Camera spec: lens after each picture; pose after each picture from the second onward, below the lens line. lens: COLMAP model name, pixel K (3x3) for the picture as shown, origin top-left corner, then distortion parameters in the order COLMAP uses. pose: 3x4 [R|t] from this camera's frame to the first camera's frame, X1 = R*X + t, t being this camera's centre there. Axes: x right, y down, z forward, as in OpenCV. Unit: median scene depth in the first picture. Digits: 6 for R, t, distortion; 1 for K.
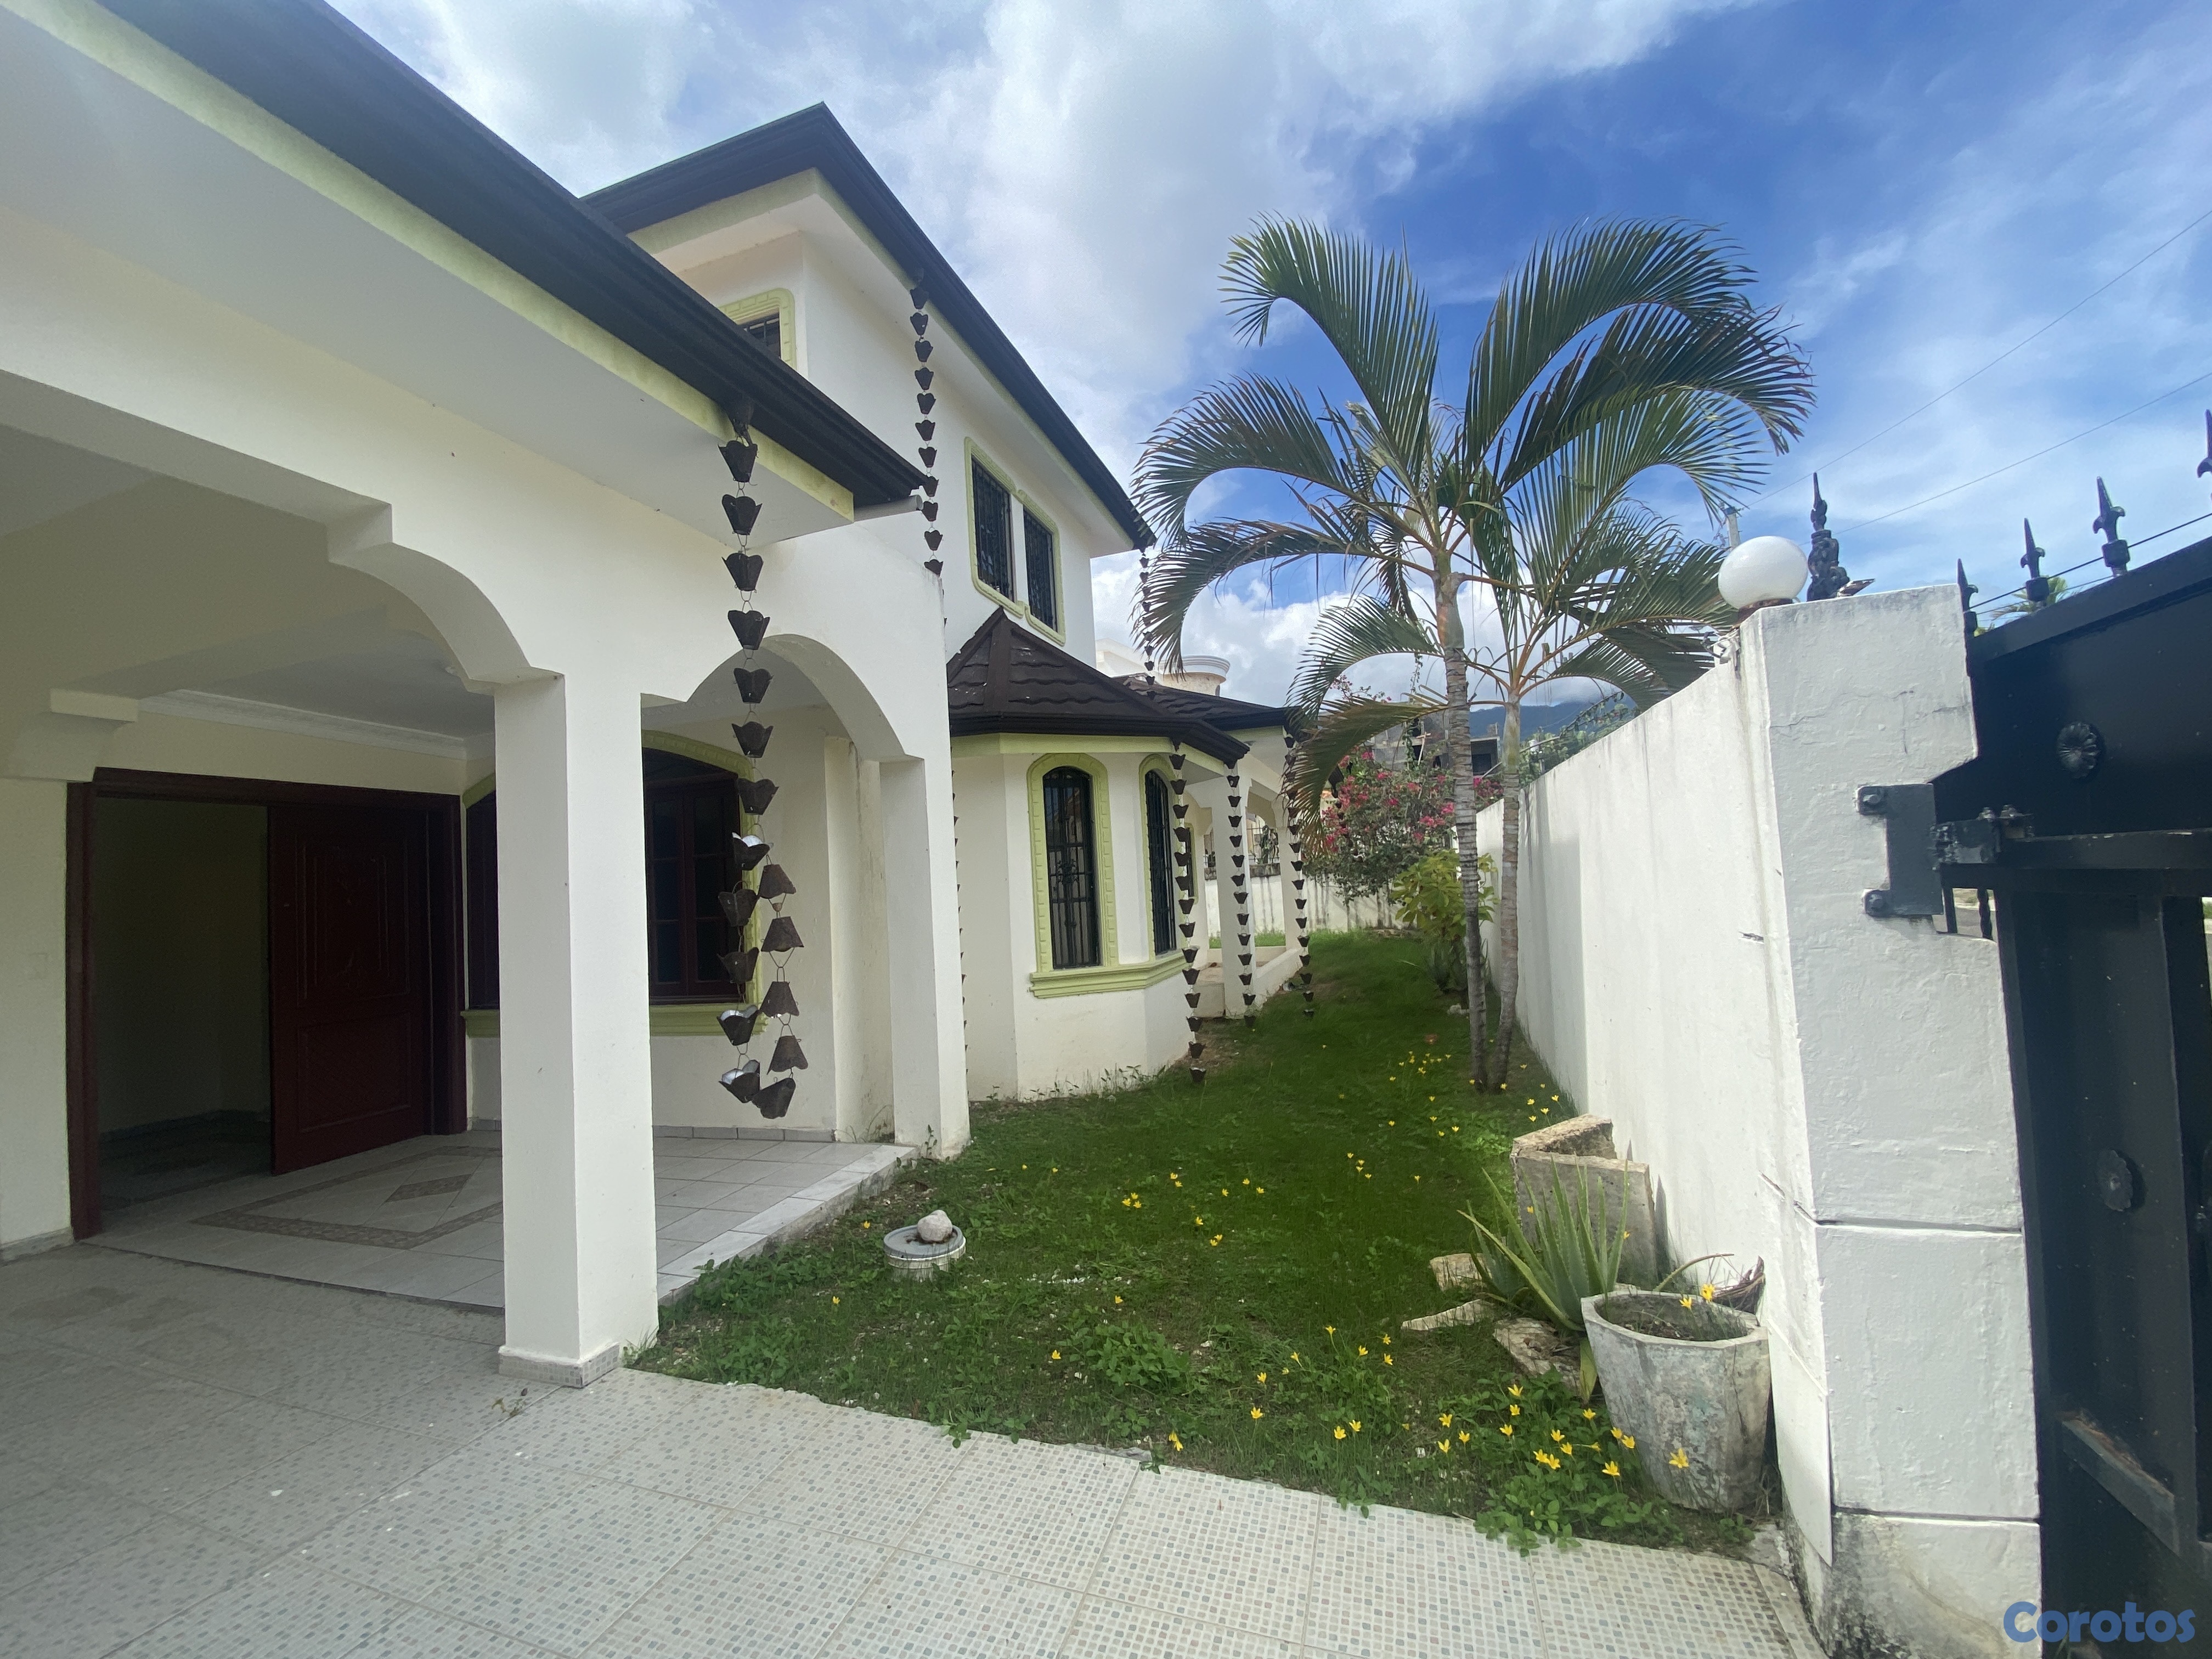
lens RADIAL K [[891.0, 0, 1109.5], [0, 891.0, 838.0], [0, 0, 1]] dist [0.079629, -0.044777]
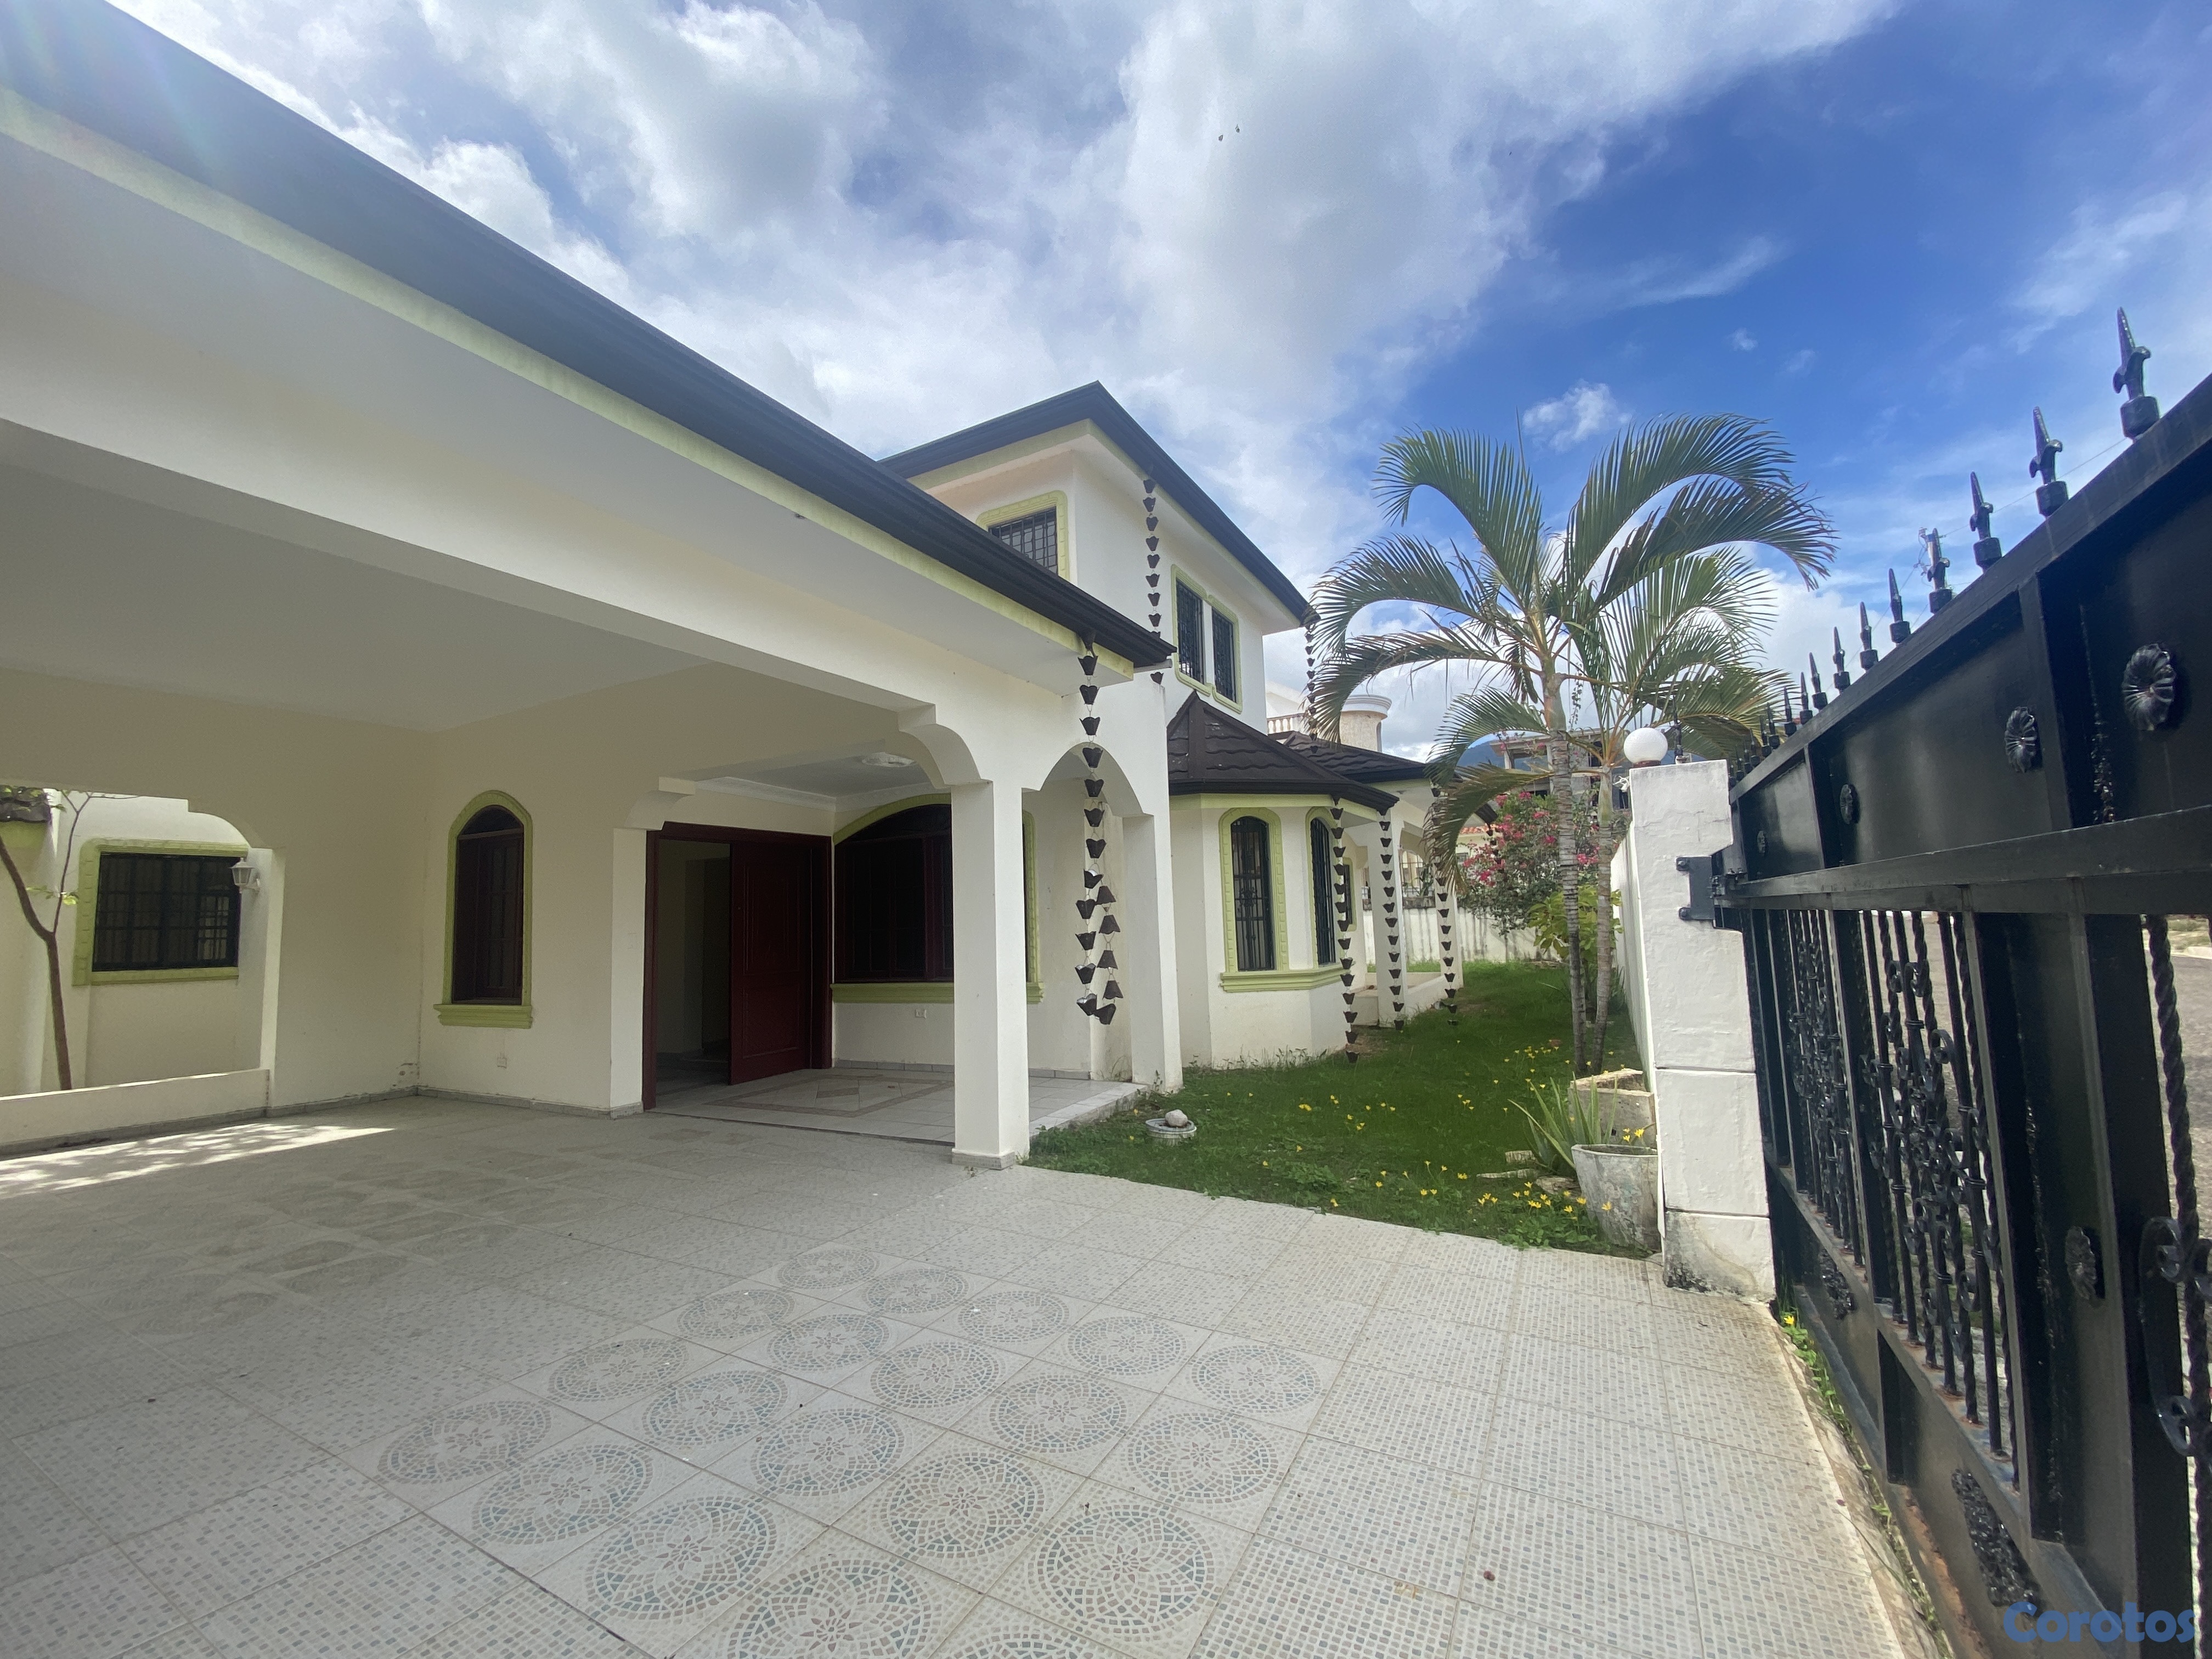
lens RADIAL K [[891.0, 0, 1109.5], [0, 891.0, 838.0], [0, 0, 1]] dist [0.079629, -0.044777]
pose [[0.984794, 0.007545, -0.173562, -0.025589], [-0.013203, 0.999418, -0.031468, -0.005285], [0.173223, 0.033281, 0.984320, -0.374965]]
